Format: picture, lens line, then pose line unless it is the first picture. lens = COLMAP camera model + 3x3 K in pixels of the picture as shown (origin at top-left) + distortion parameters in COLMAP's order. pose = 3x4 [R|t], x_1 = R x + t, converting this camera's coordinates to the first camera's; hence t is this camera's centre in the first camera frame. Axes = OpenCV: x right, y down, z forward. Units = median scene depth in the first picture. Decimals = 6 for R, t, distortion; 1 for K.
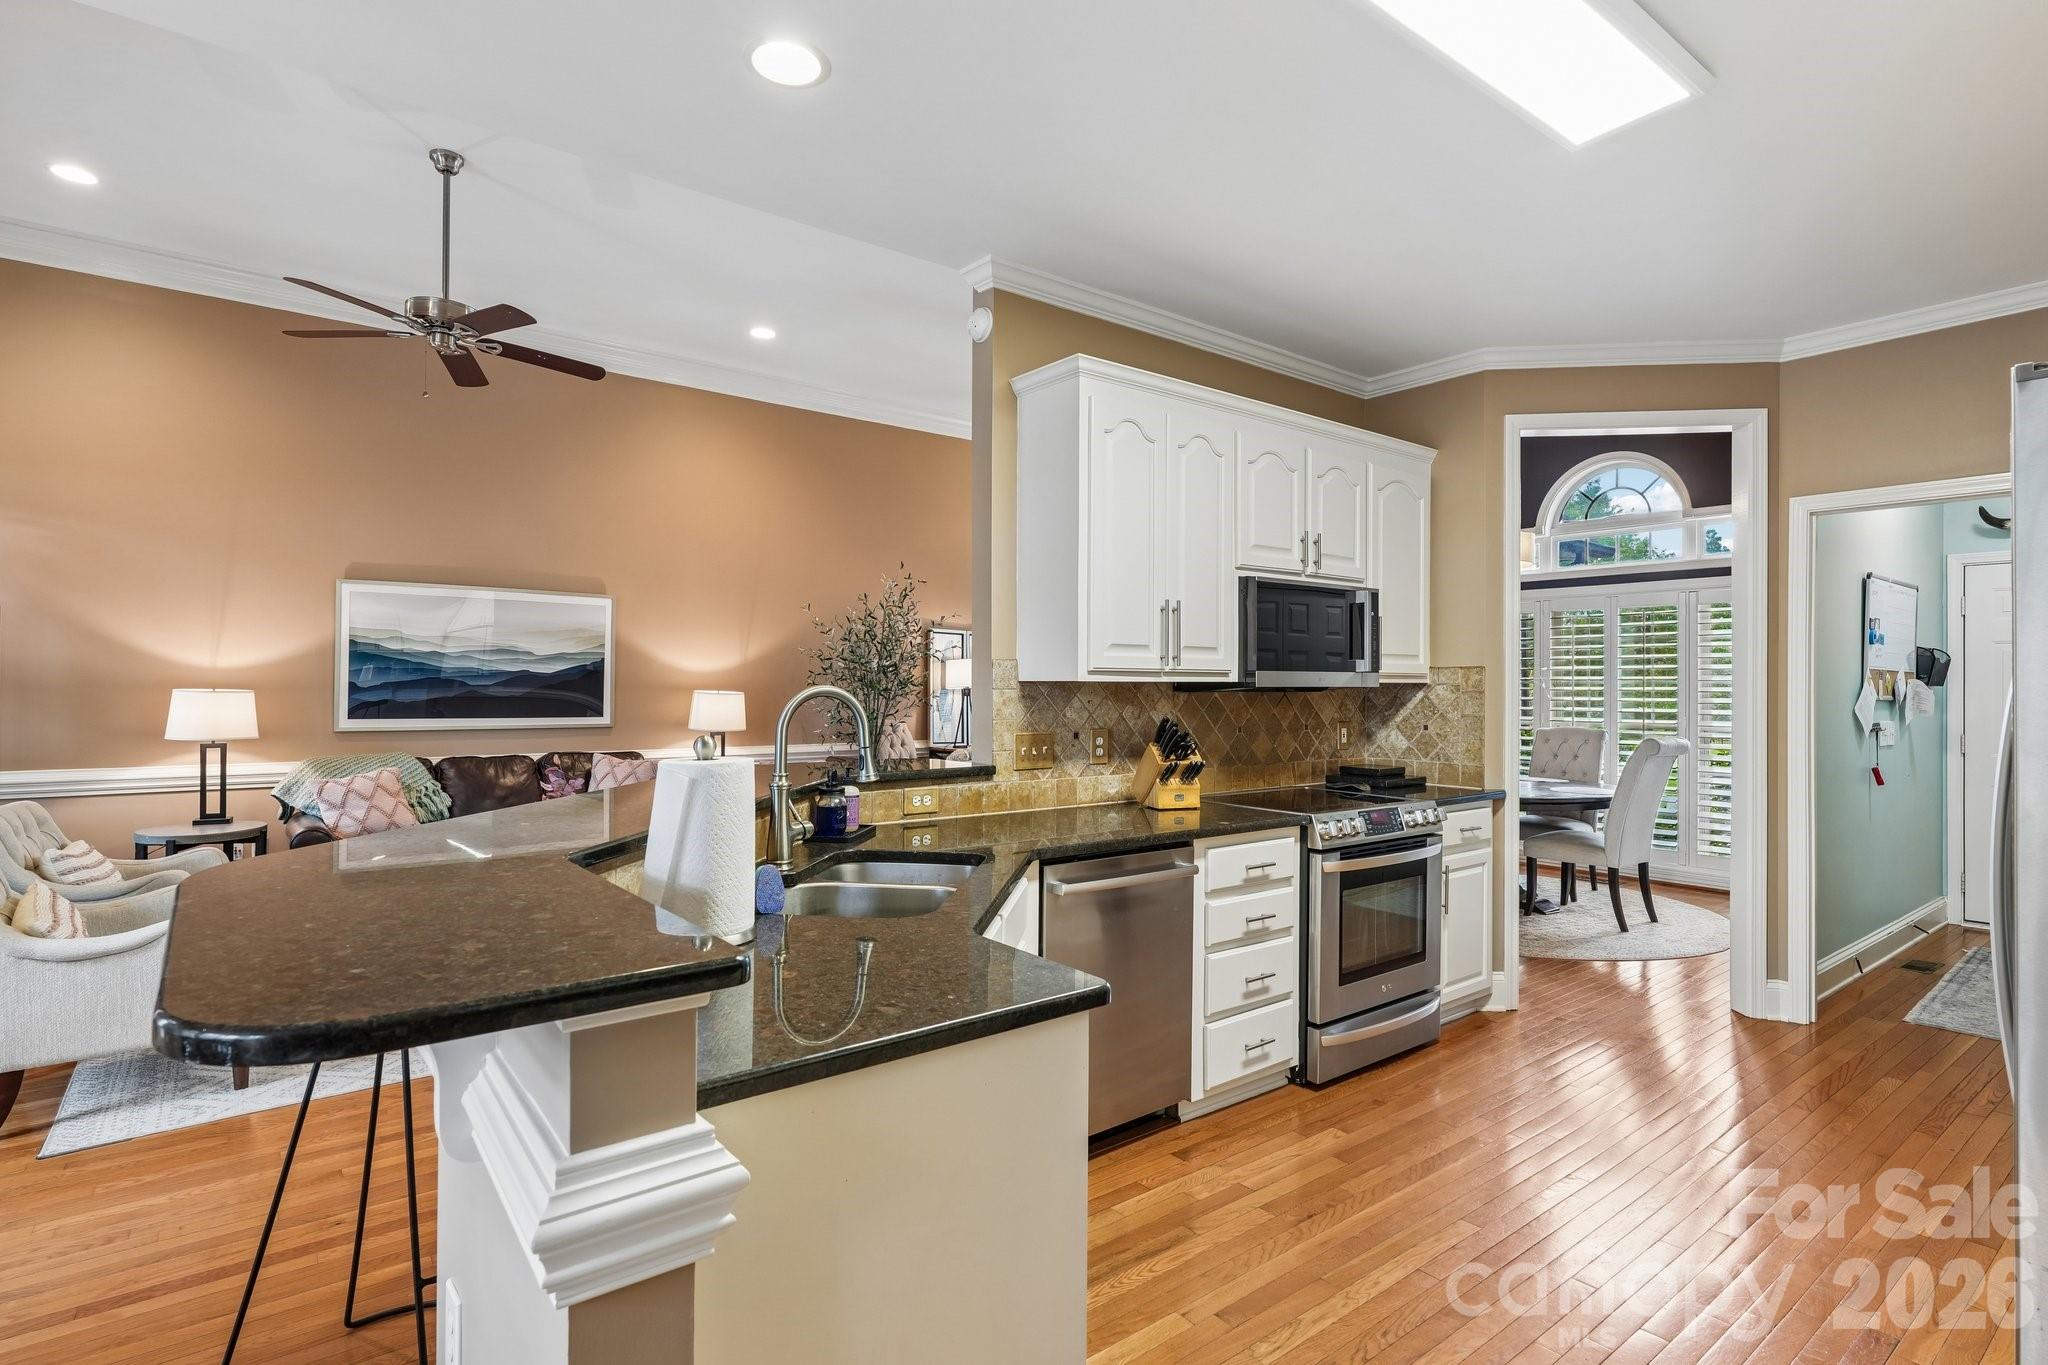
lens RADIAL K [[1014.8, 0, 1036.5], [0, 1014.8, 682.6], [0, 0, 1]] dist [0.004359, 0.002665]
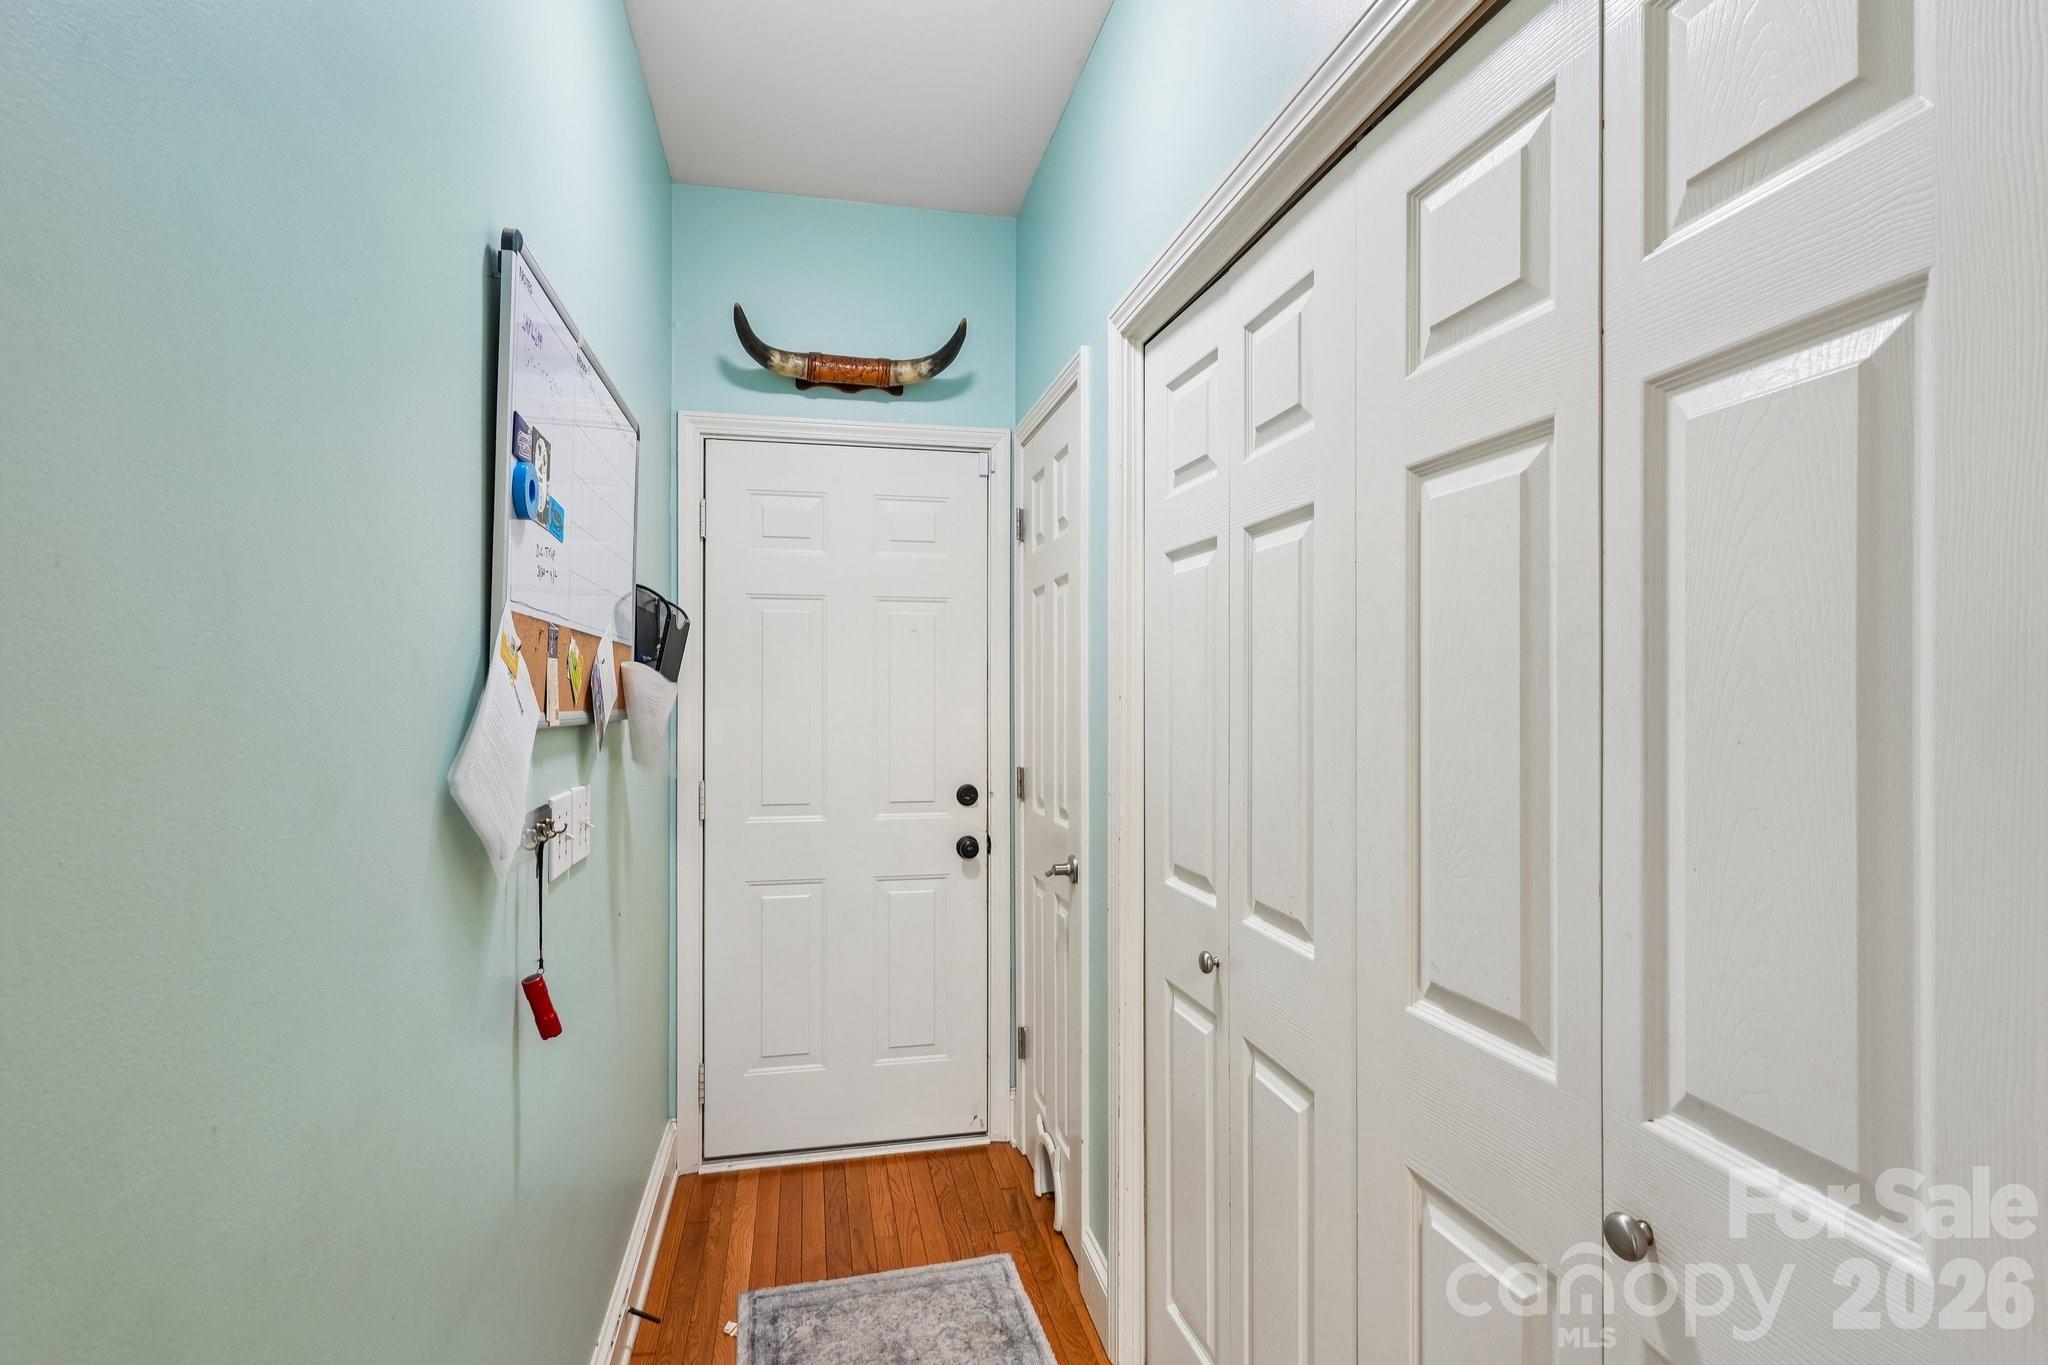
lens RADIAL K [[1014.8, 0, 1033.0], [0, 1014.8, 694.0], [0, 0, 1]] dist [0.004359, 0.002665]
pose [[0.440084, -0.008478, 0.897916, 0.772909], [-0.002893, 0.999937, 0.010859, 0.005719], [-0.897952, -0.007376, 0.440032, 0.921592]]
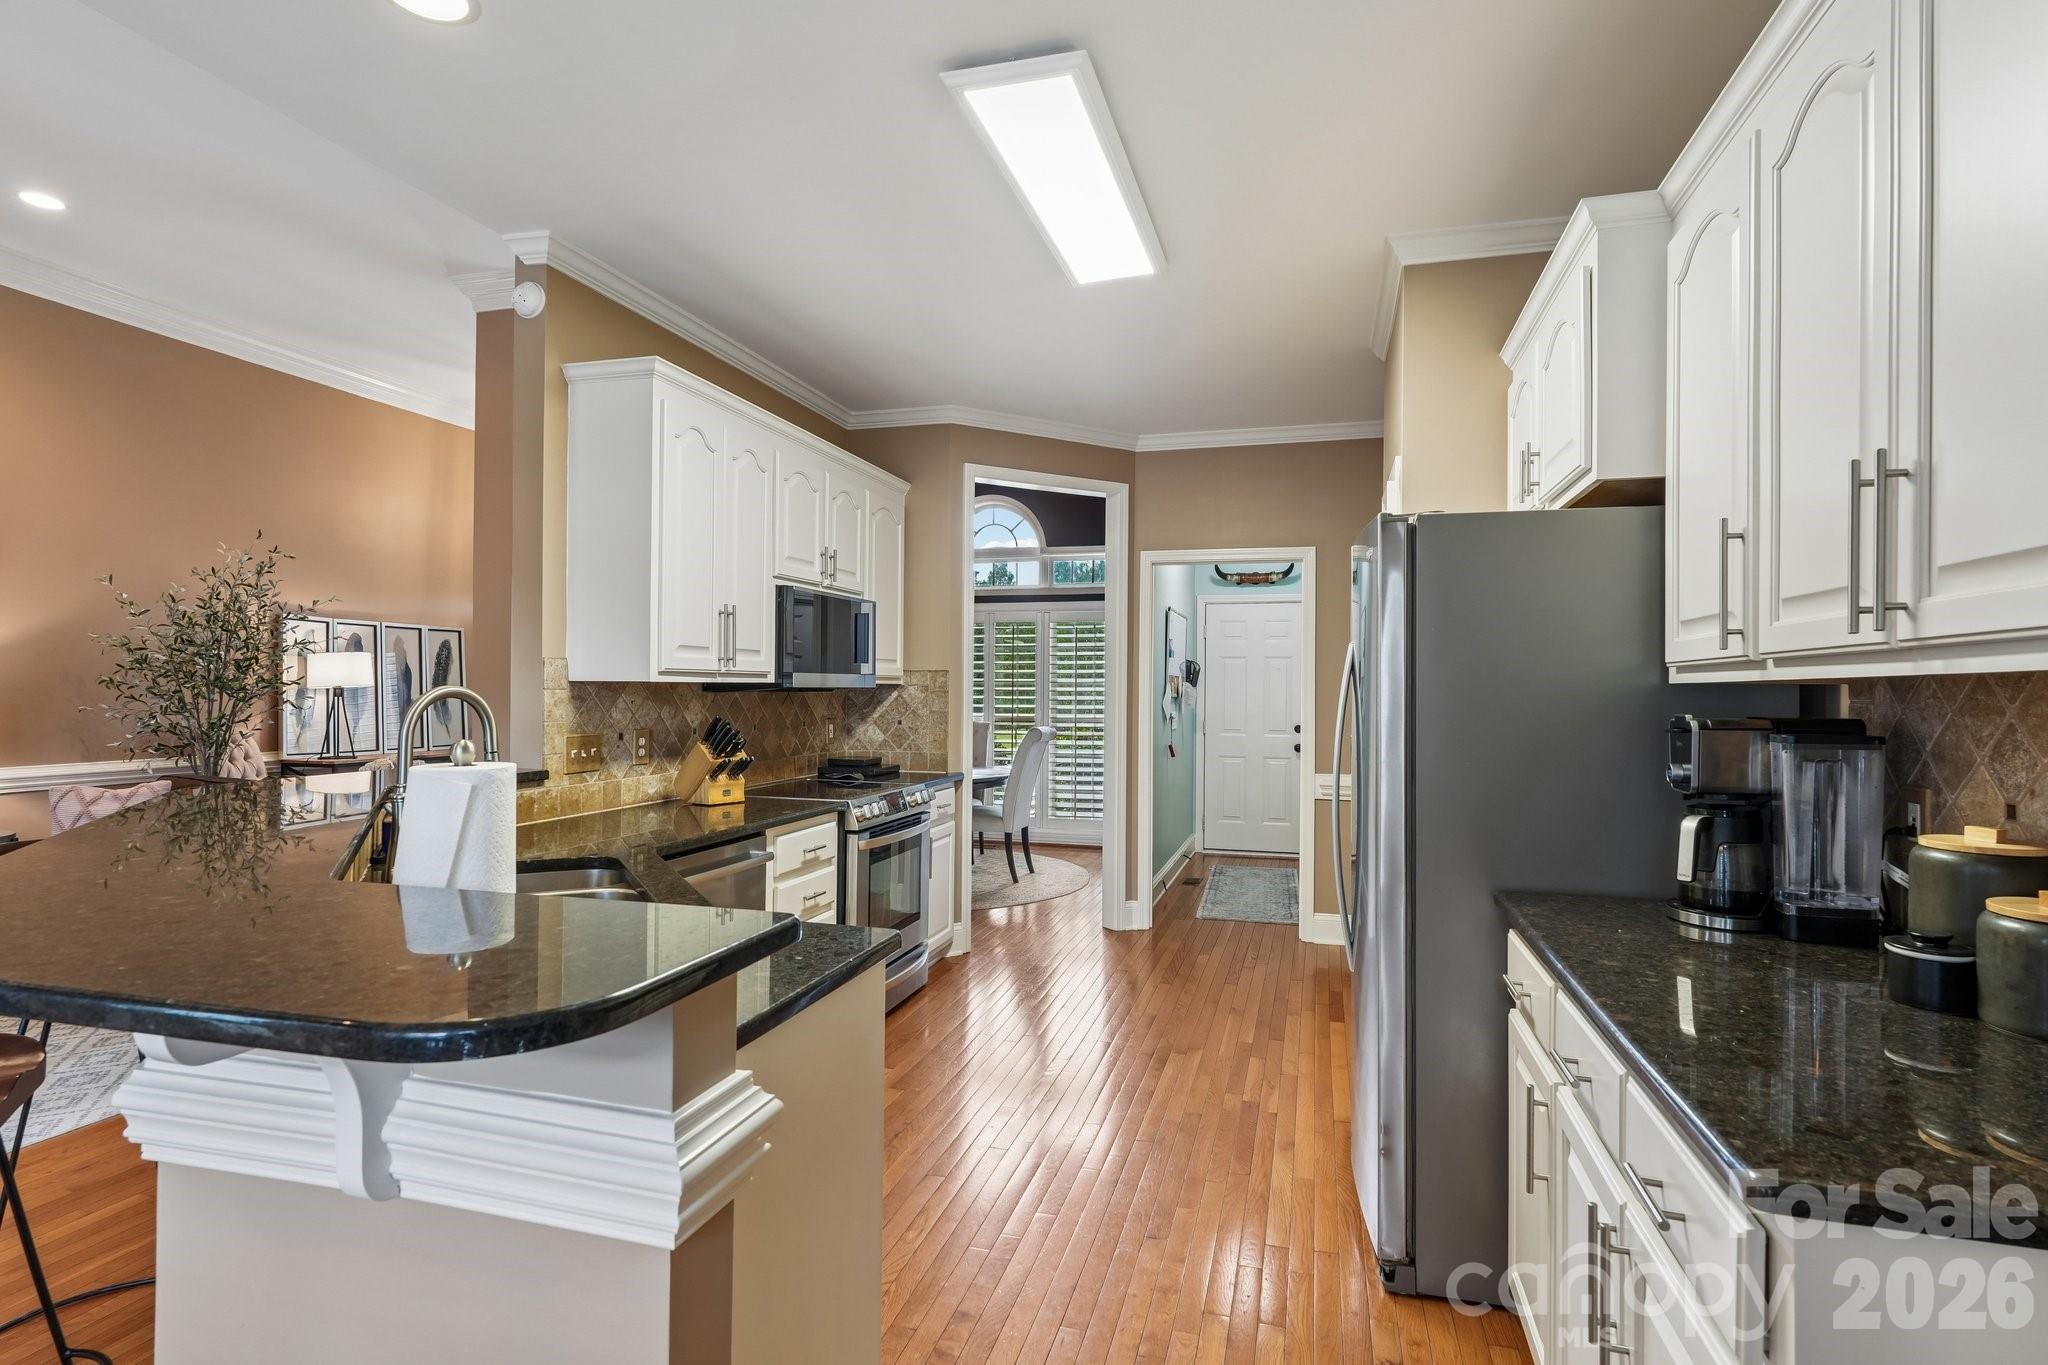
lens RADIAL K [[1014.8, 0, 1037.8], [0, 1014.8, 688.5], [0, 0, 1]] dist [0.004359, 0.002665]
pose [[0.806508, 0.000888, 0.591222, -0.191587], [-0.004914, 0.999974, 0.005201, -0.001268], [-0.591202, -0.007100, 0.806492, -0.030046]]
